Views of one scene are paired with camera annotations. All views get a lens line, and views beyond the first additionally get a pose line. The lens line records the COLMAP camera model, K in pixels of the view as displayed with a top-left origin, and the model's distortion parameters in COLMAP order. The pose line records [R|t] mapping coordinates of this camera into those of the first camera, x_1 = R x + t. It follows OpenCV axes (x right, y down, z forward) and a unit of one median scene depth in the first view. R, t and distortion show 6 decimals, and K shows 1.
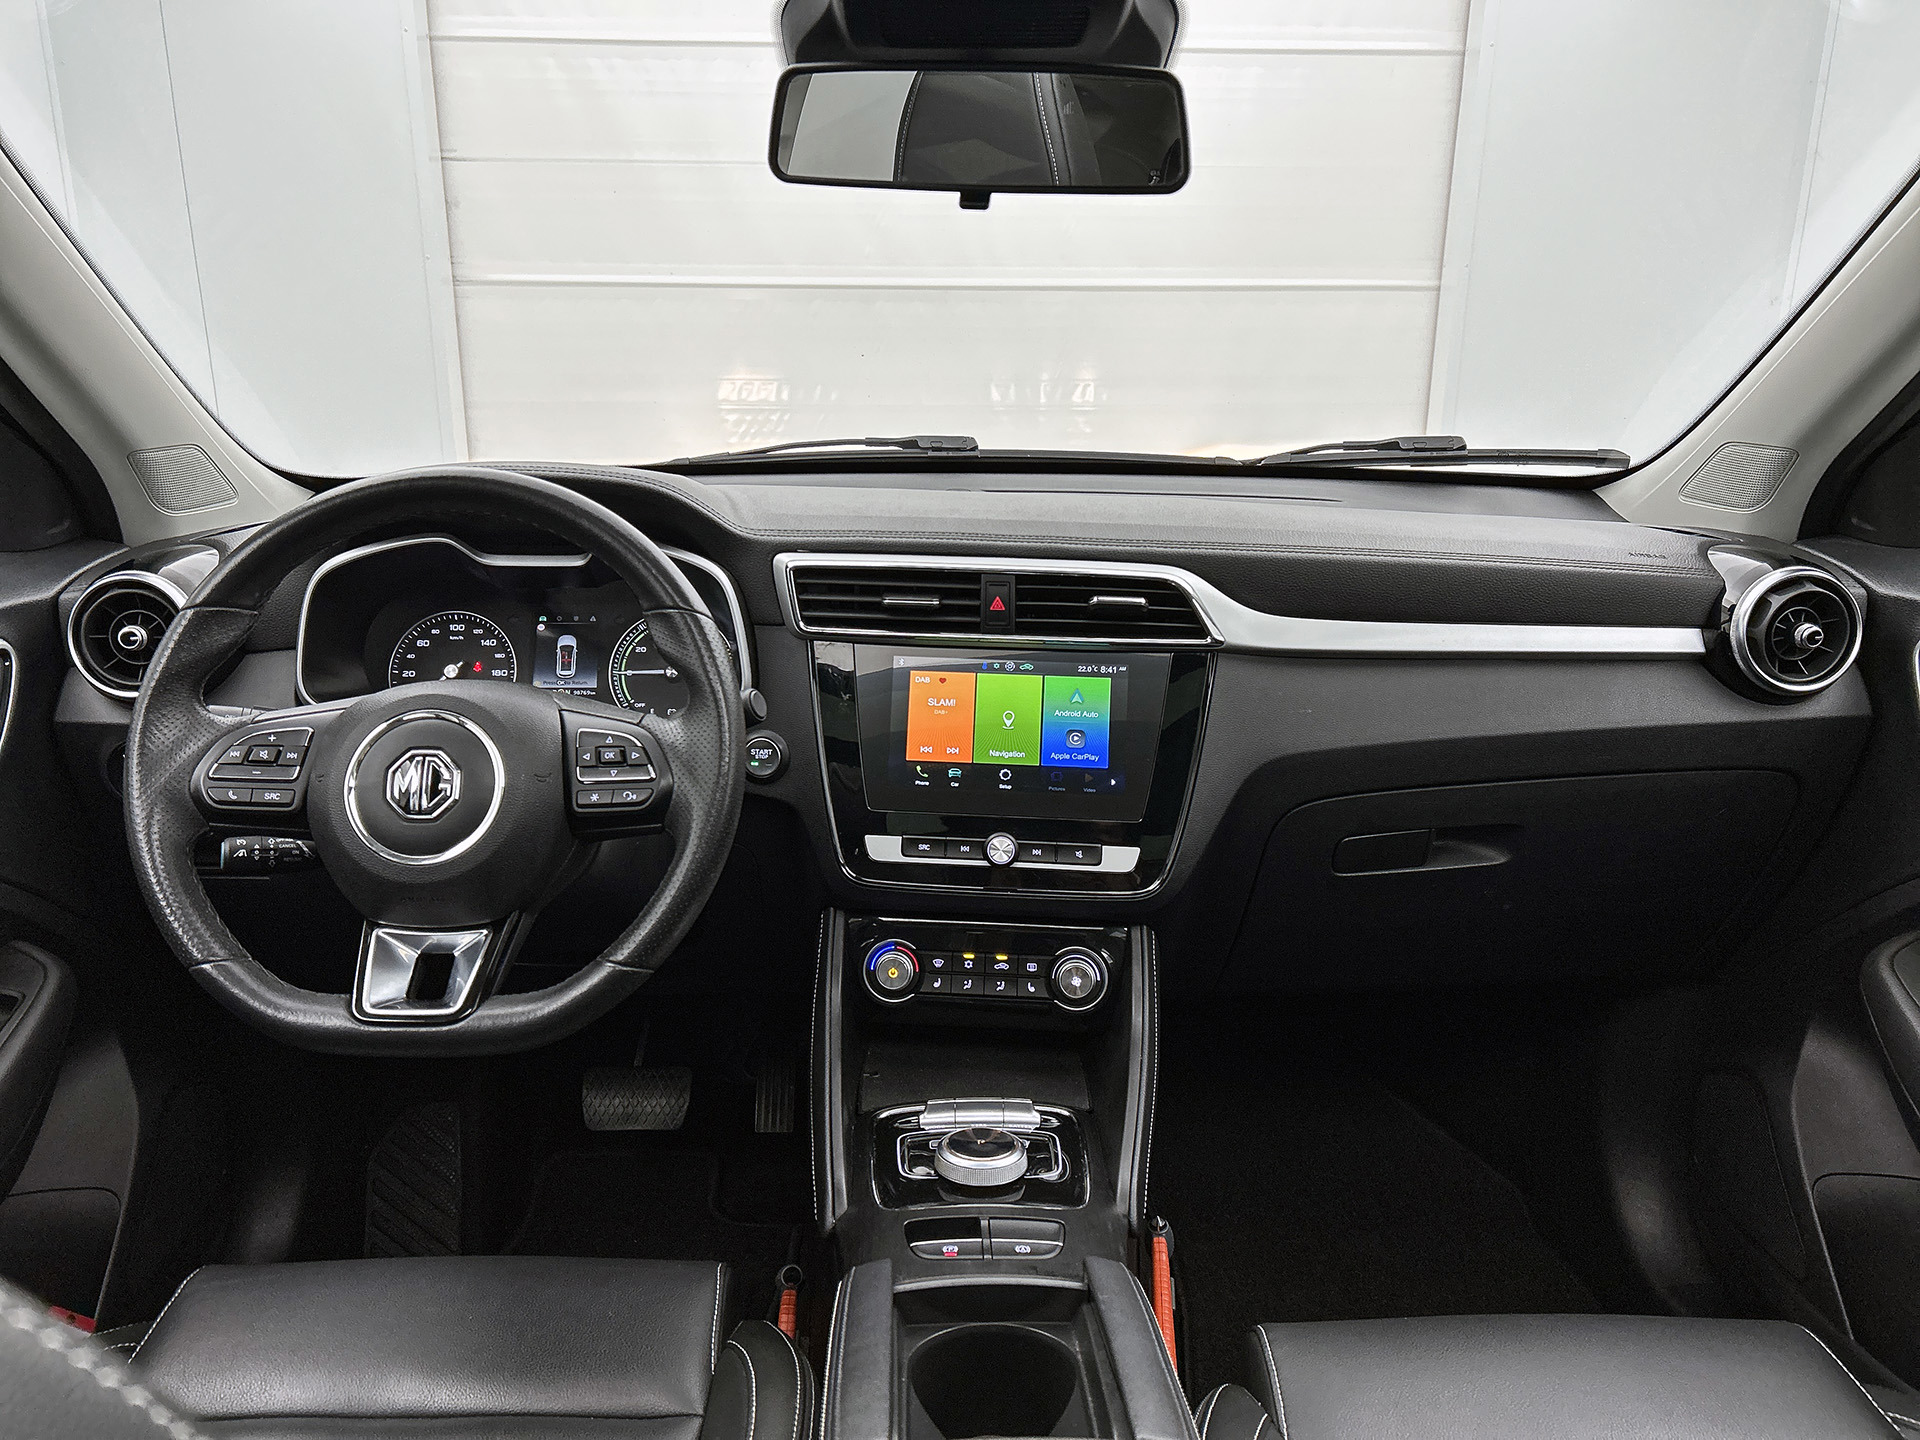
lens RADIAL K [[1439.0, 0, 954.5], [0, 1439.0, 718.8], [0, 0, 1]] dist [0.047766, -0.021533]
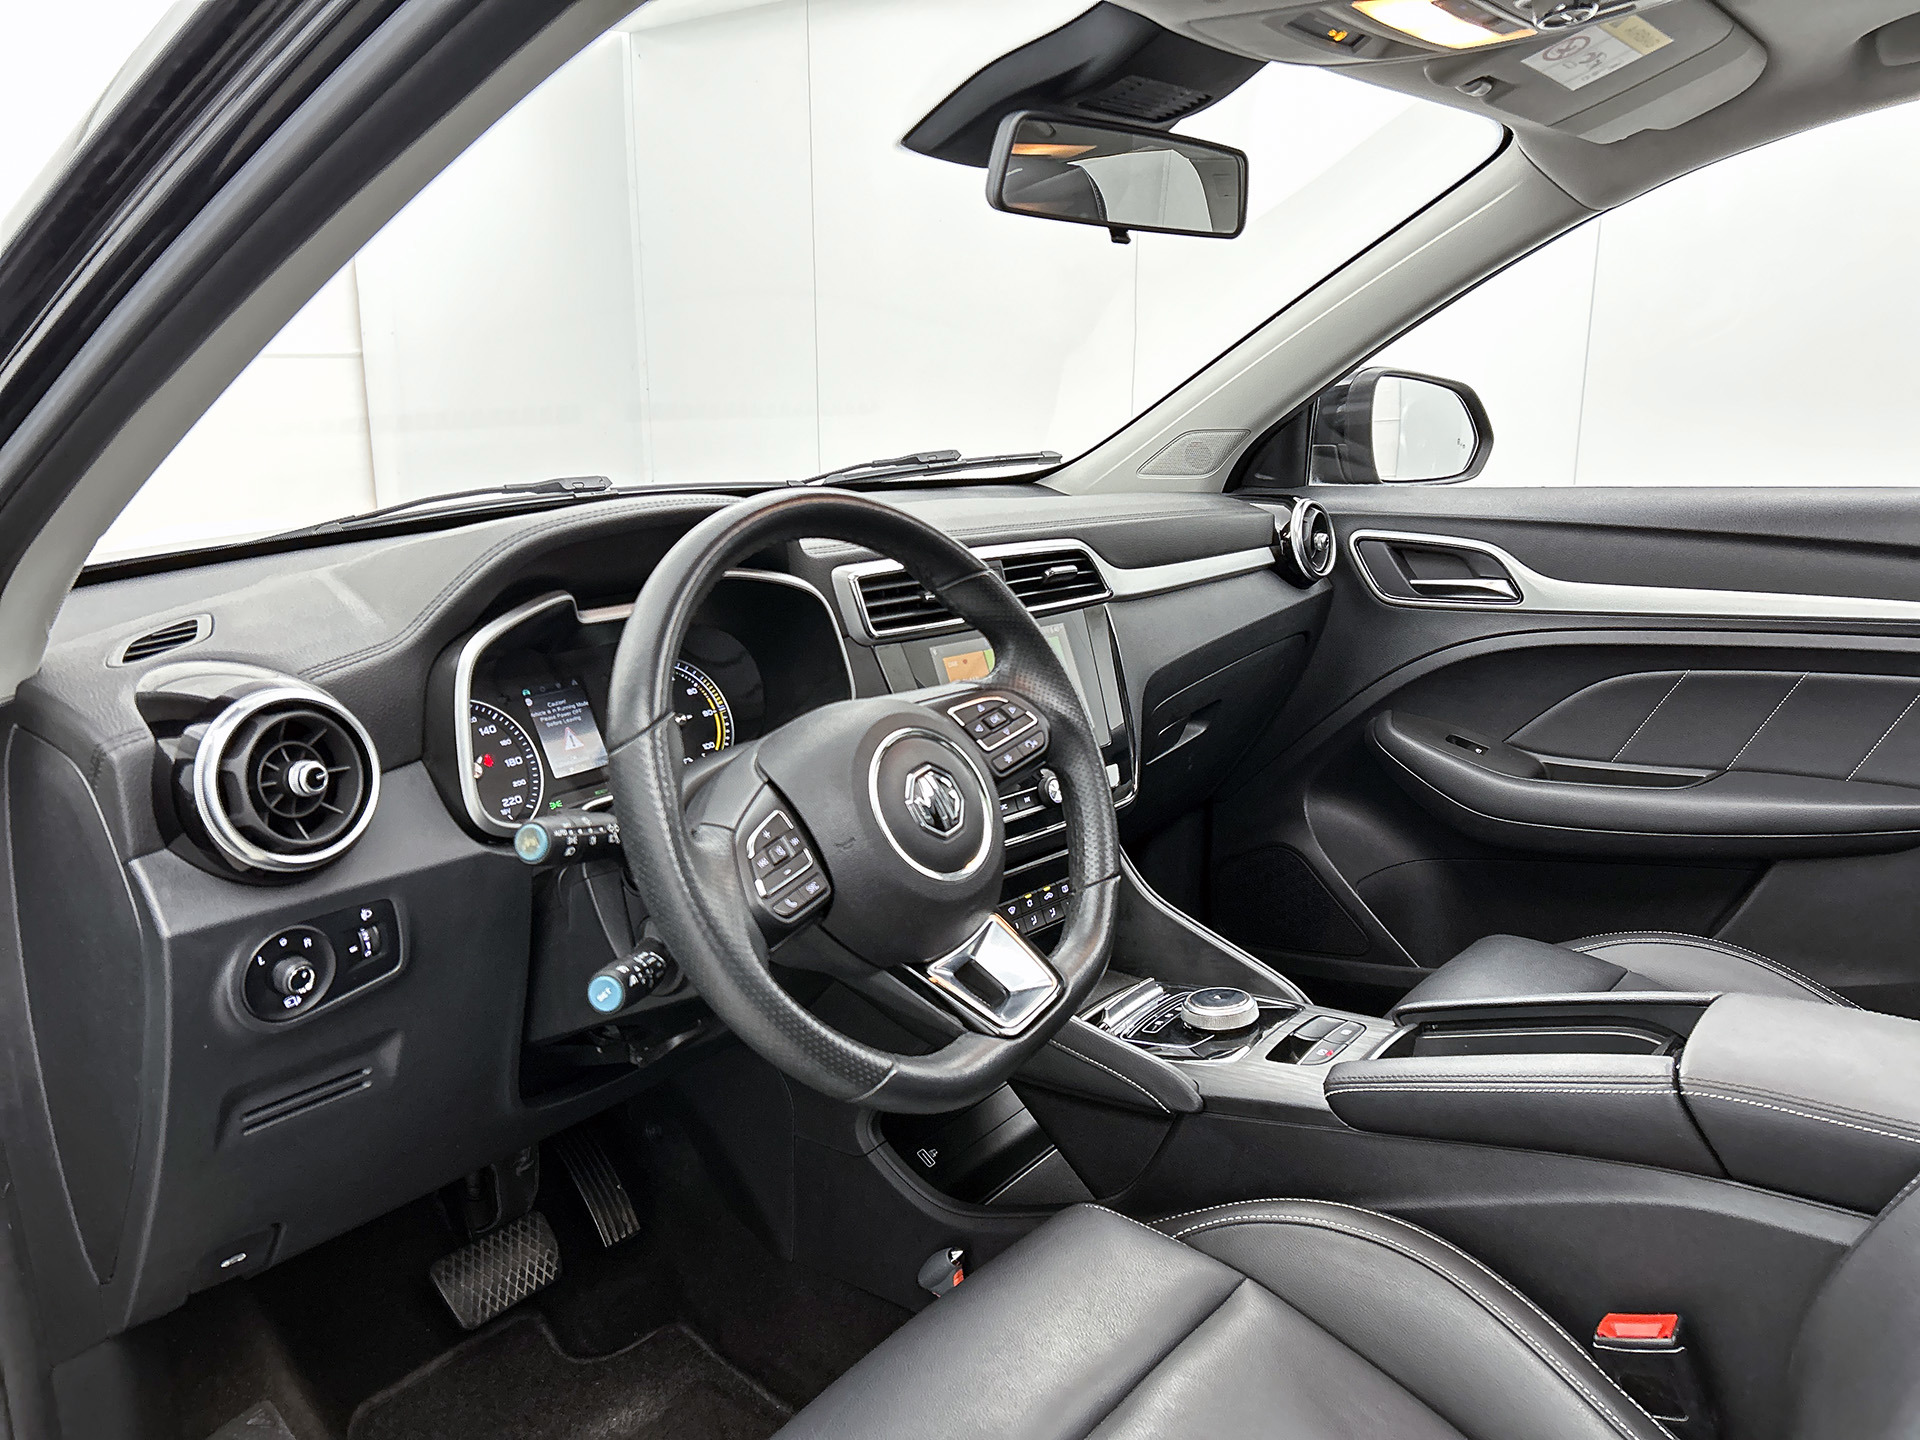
lens RADIAL K [[1439.0, 0, 978.3], [0, 1439.0, 707.4], [0, 0, 1]] dist [0.047766, -0.021533]
pose [[0.628958, -0.189055, 0.754102, -0.797137], [0.234714, 0.970896, 0.047643, -0.040398], [-0.741162, 0.147033, 0.655026, 0.251739]]
